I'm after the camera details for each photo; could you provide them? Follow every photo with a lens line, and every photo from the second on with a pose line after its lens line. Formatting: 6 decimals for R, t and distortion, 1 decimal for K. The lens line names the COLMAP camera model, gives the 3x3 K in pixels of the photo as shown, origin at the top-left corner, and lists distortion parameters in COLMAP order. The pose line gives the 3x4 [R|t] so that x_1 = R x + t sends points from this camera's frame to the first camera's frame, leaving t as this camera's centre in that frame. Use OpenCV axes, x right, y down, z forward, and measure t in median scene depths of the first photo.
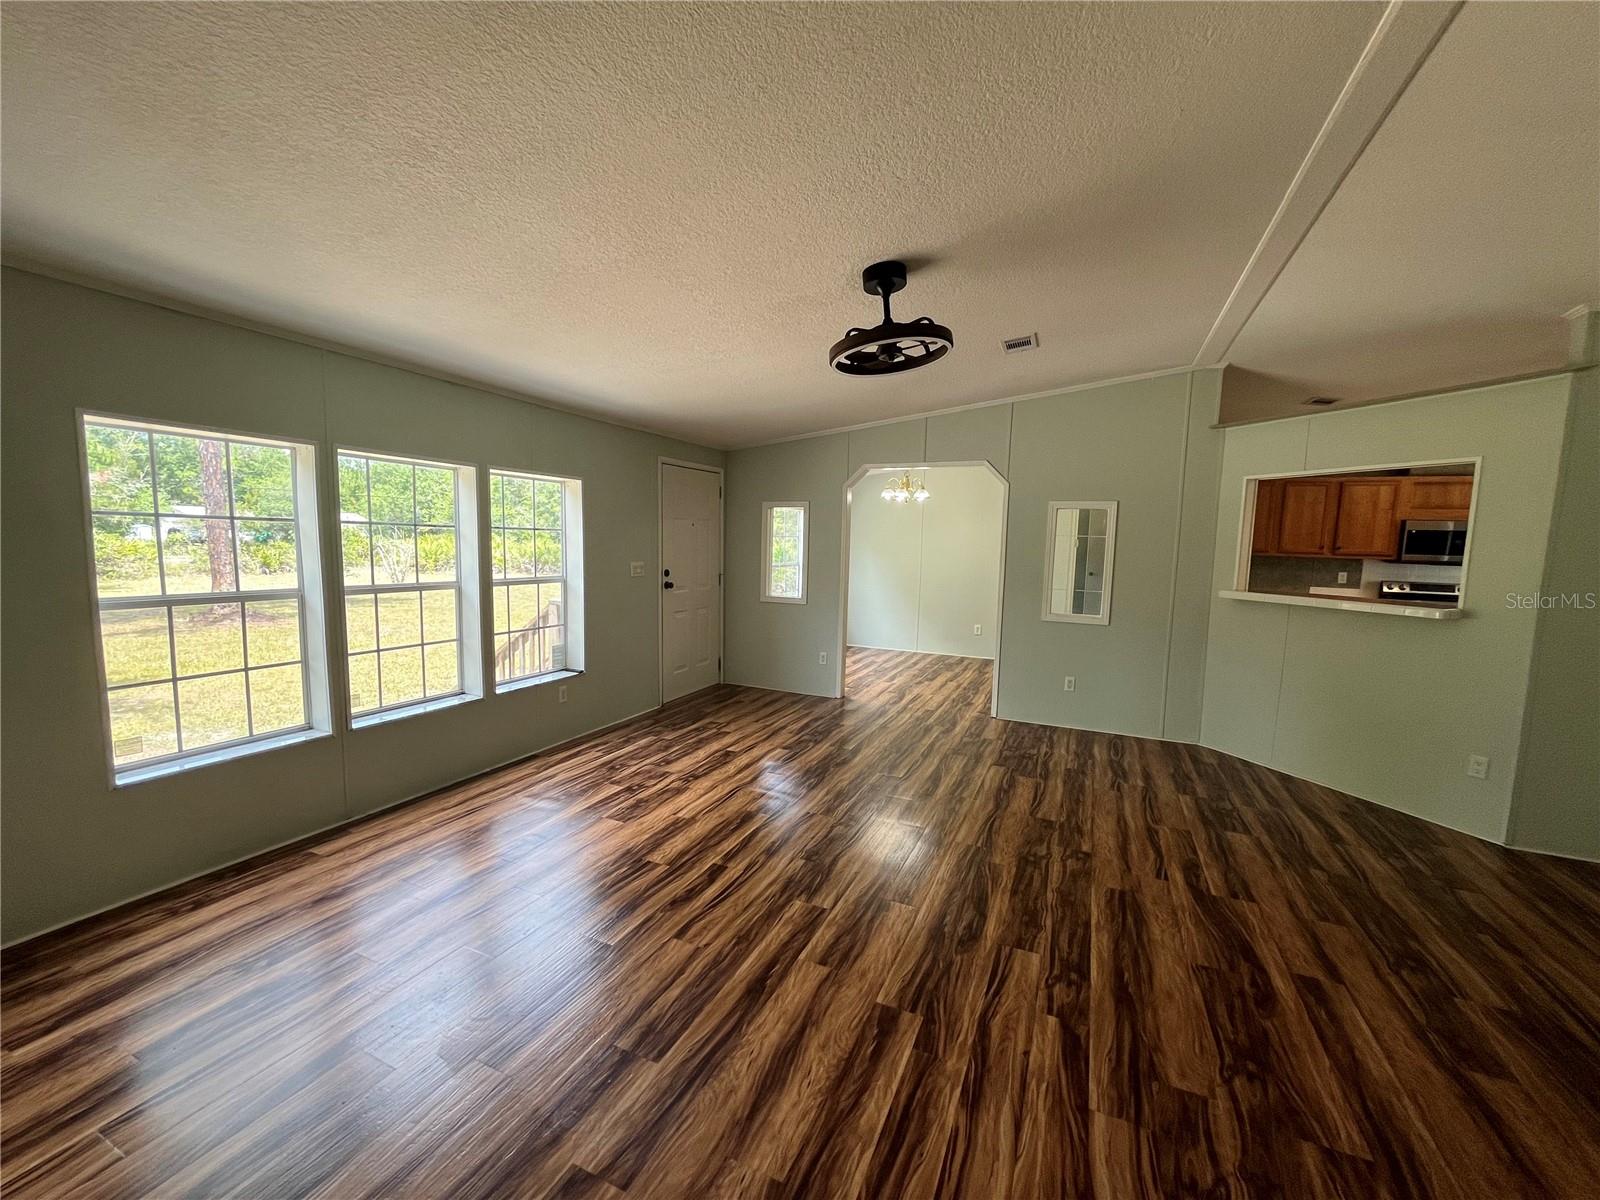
lens RADIAL K [[641.2, 0, 800.4], [0, 641.2, 607.1], [0, 0, 1]] dist [0.000193, 0.000029]
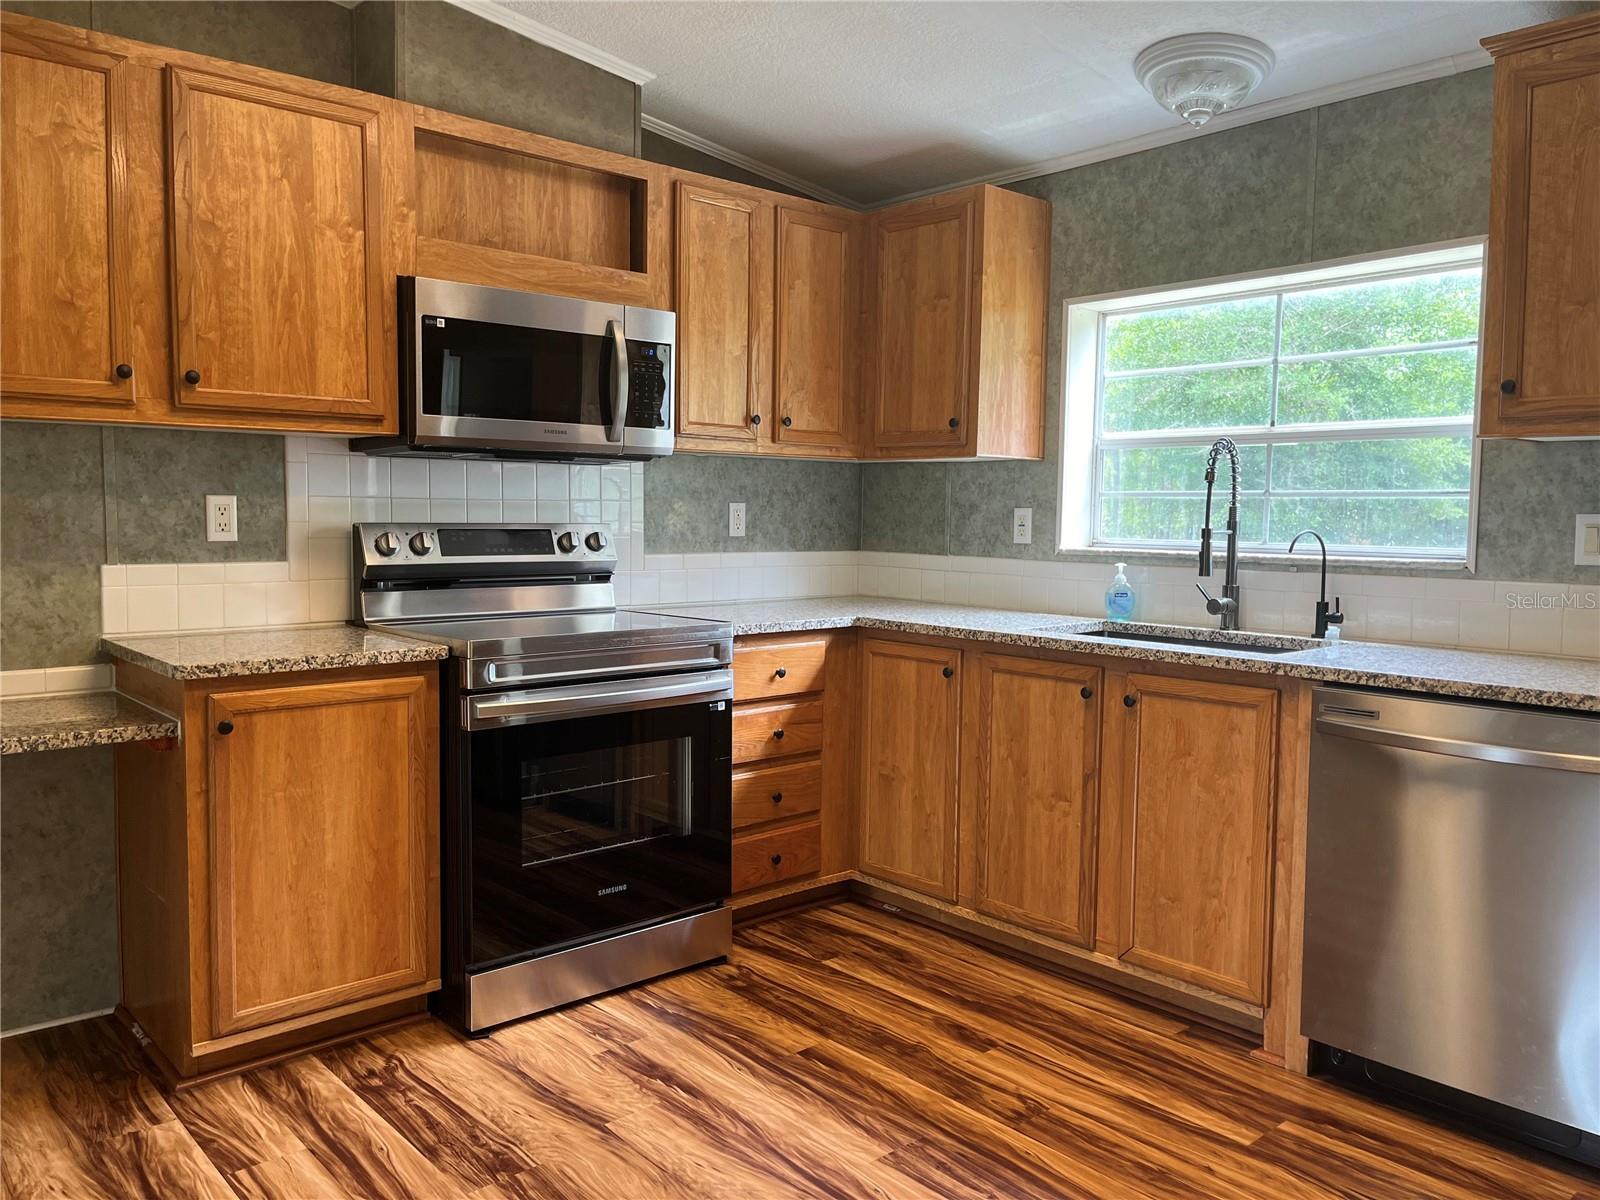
lens RADIAL K [[1192.3, 0, 798.2], [0, 1192.3, 596.8], [0, 0, 1]] dist [0.057489, -0.068505]
pose [[0.411987, -0.088281, 0.906903, 0.546683], [0.094698, 0.994054, 0.053745, -0.021067], [-0.906256, 0.063740, 0.417897, 0.646790]]
